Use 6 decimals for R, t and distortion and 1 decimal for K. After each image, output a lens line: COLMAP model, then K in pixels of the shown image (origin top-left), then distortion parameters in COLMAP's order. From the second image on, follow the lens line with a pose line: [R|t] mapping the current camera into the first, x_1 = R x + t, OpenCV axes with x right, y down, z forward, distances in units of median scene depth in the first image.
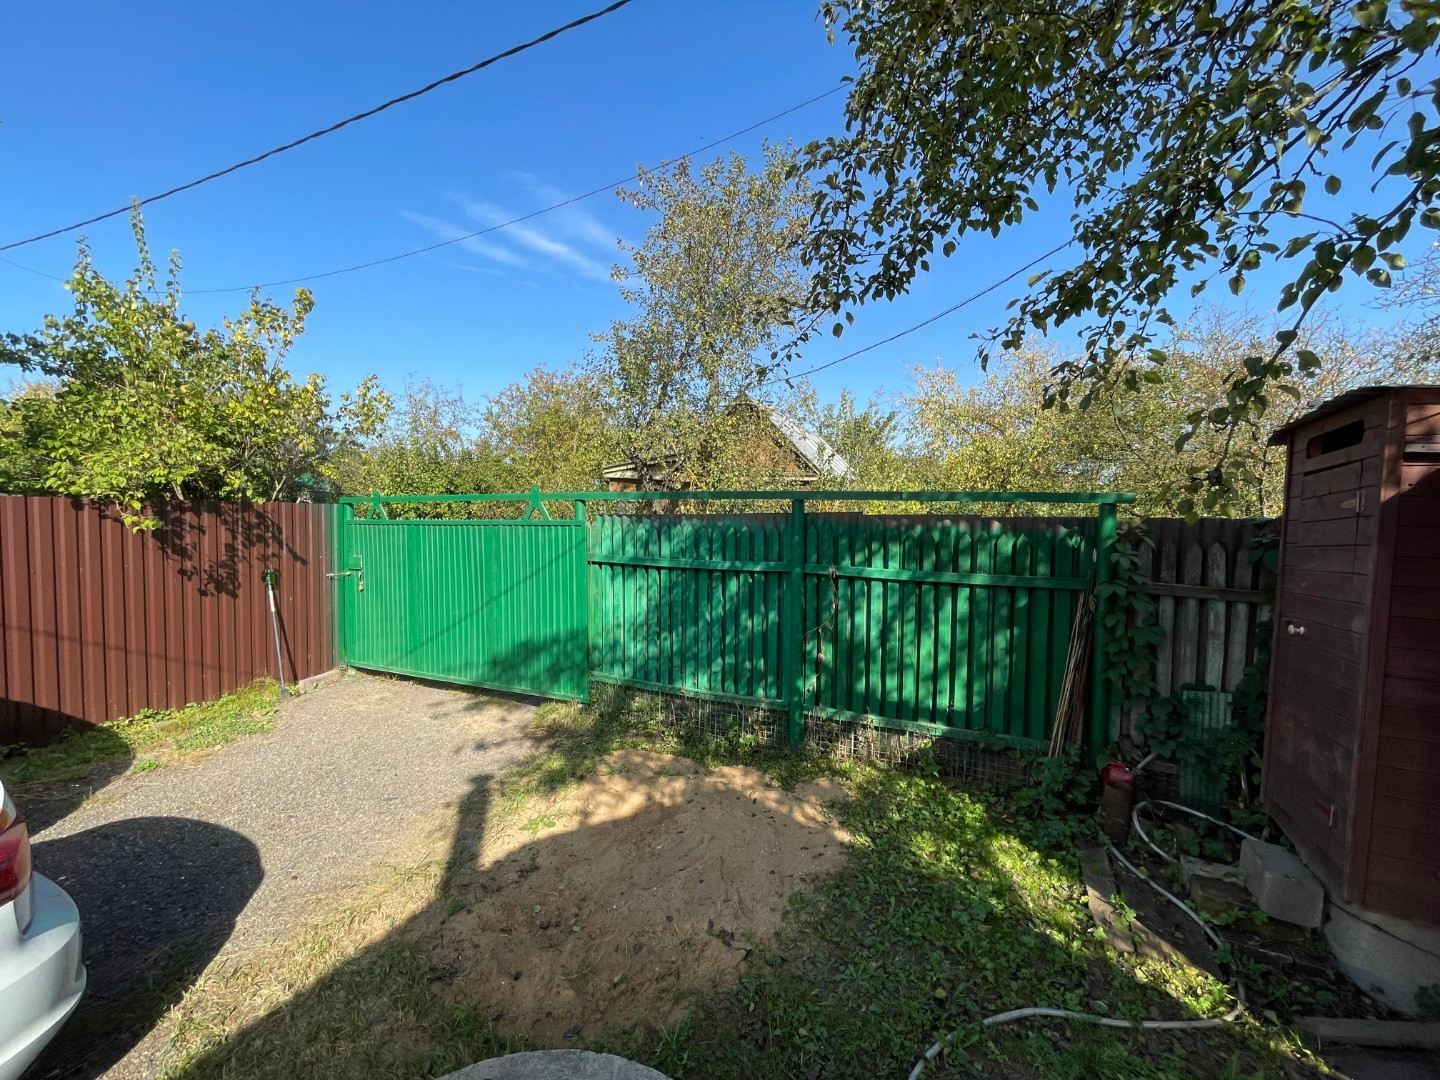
lens RADIAL K [[584.8, 0, 717.4], [0, 584.8, 543.0], [0, 0, 1]] dist [-0.003397, -0.000481]
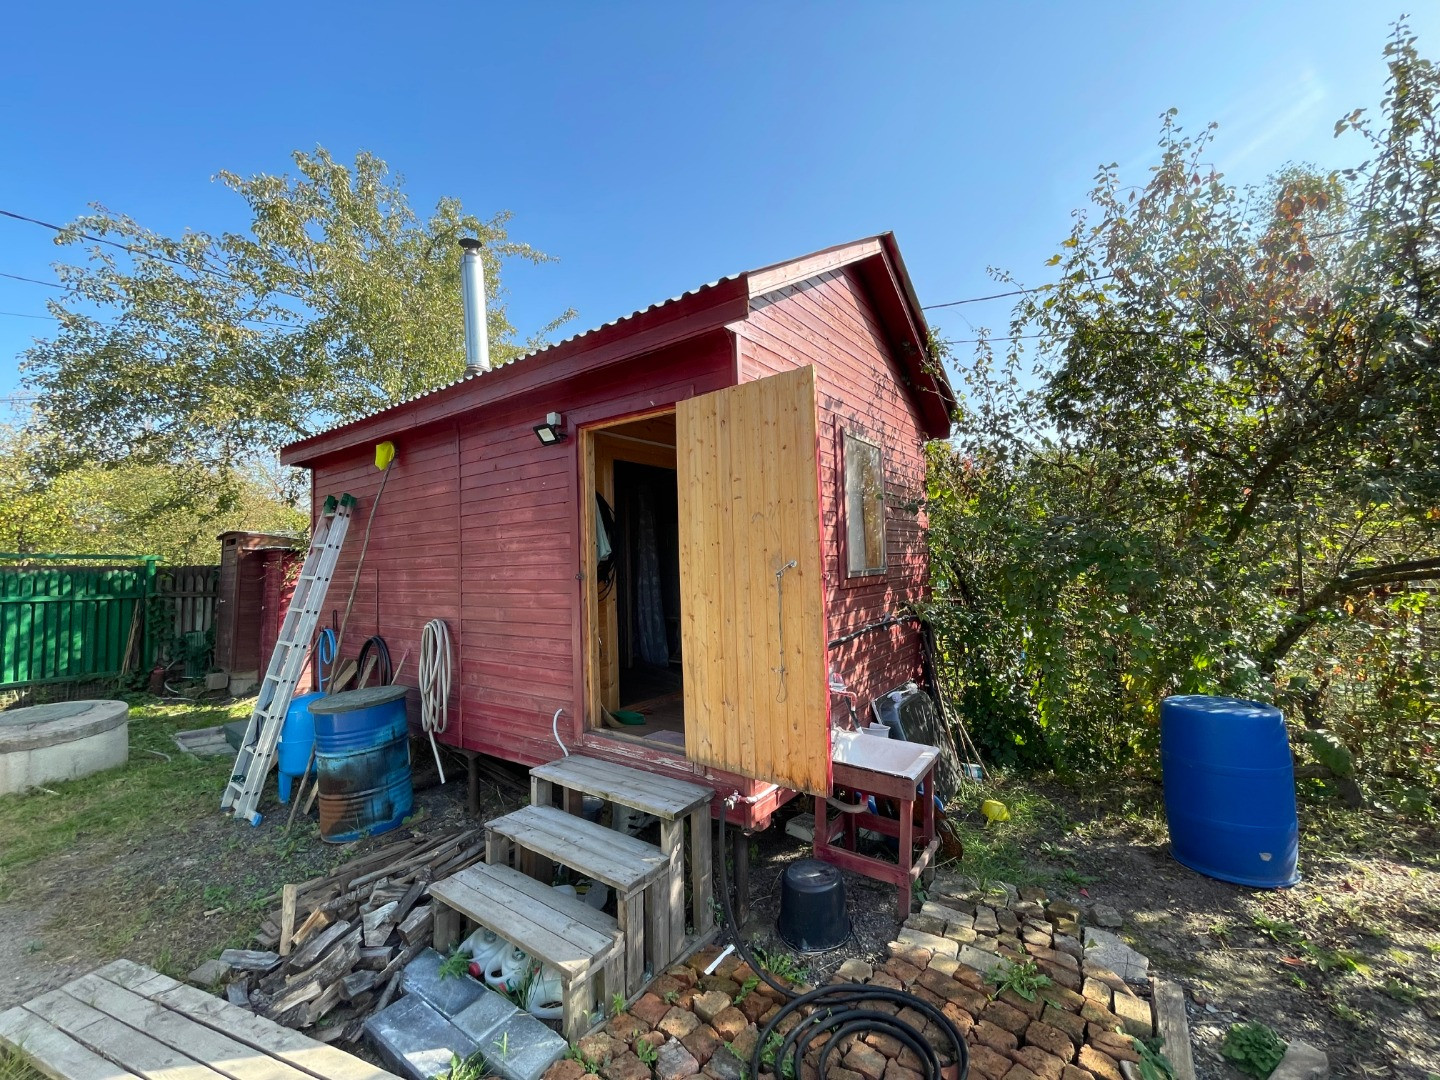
lens RADIAL K [[584.8, 0, 716.7], [0, 584.8, 538.9], [0, 0, 1]] dist [-0.003397, -0.000481]
pose [[0.164503, 0.043185, 0.985431, -1.305643], [0.051437, 0.997306, -0.052293, 0.093313], [-0.985035, 0.059289, 0.161839, -1.667168]]
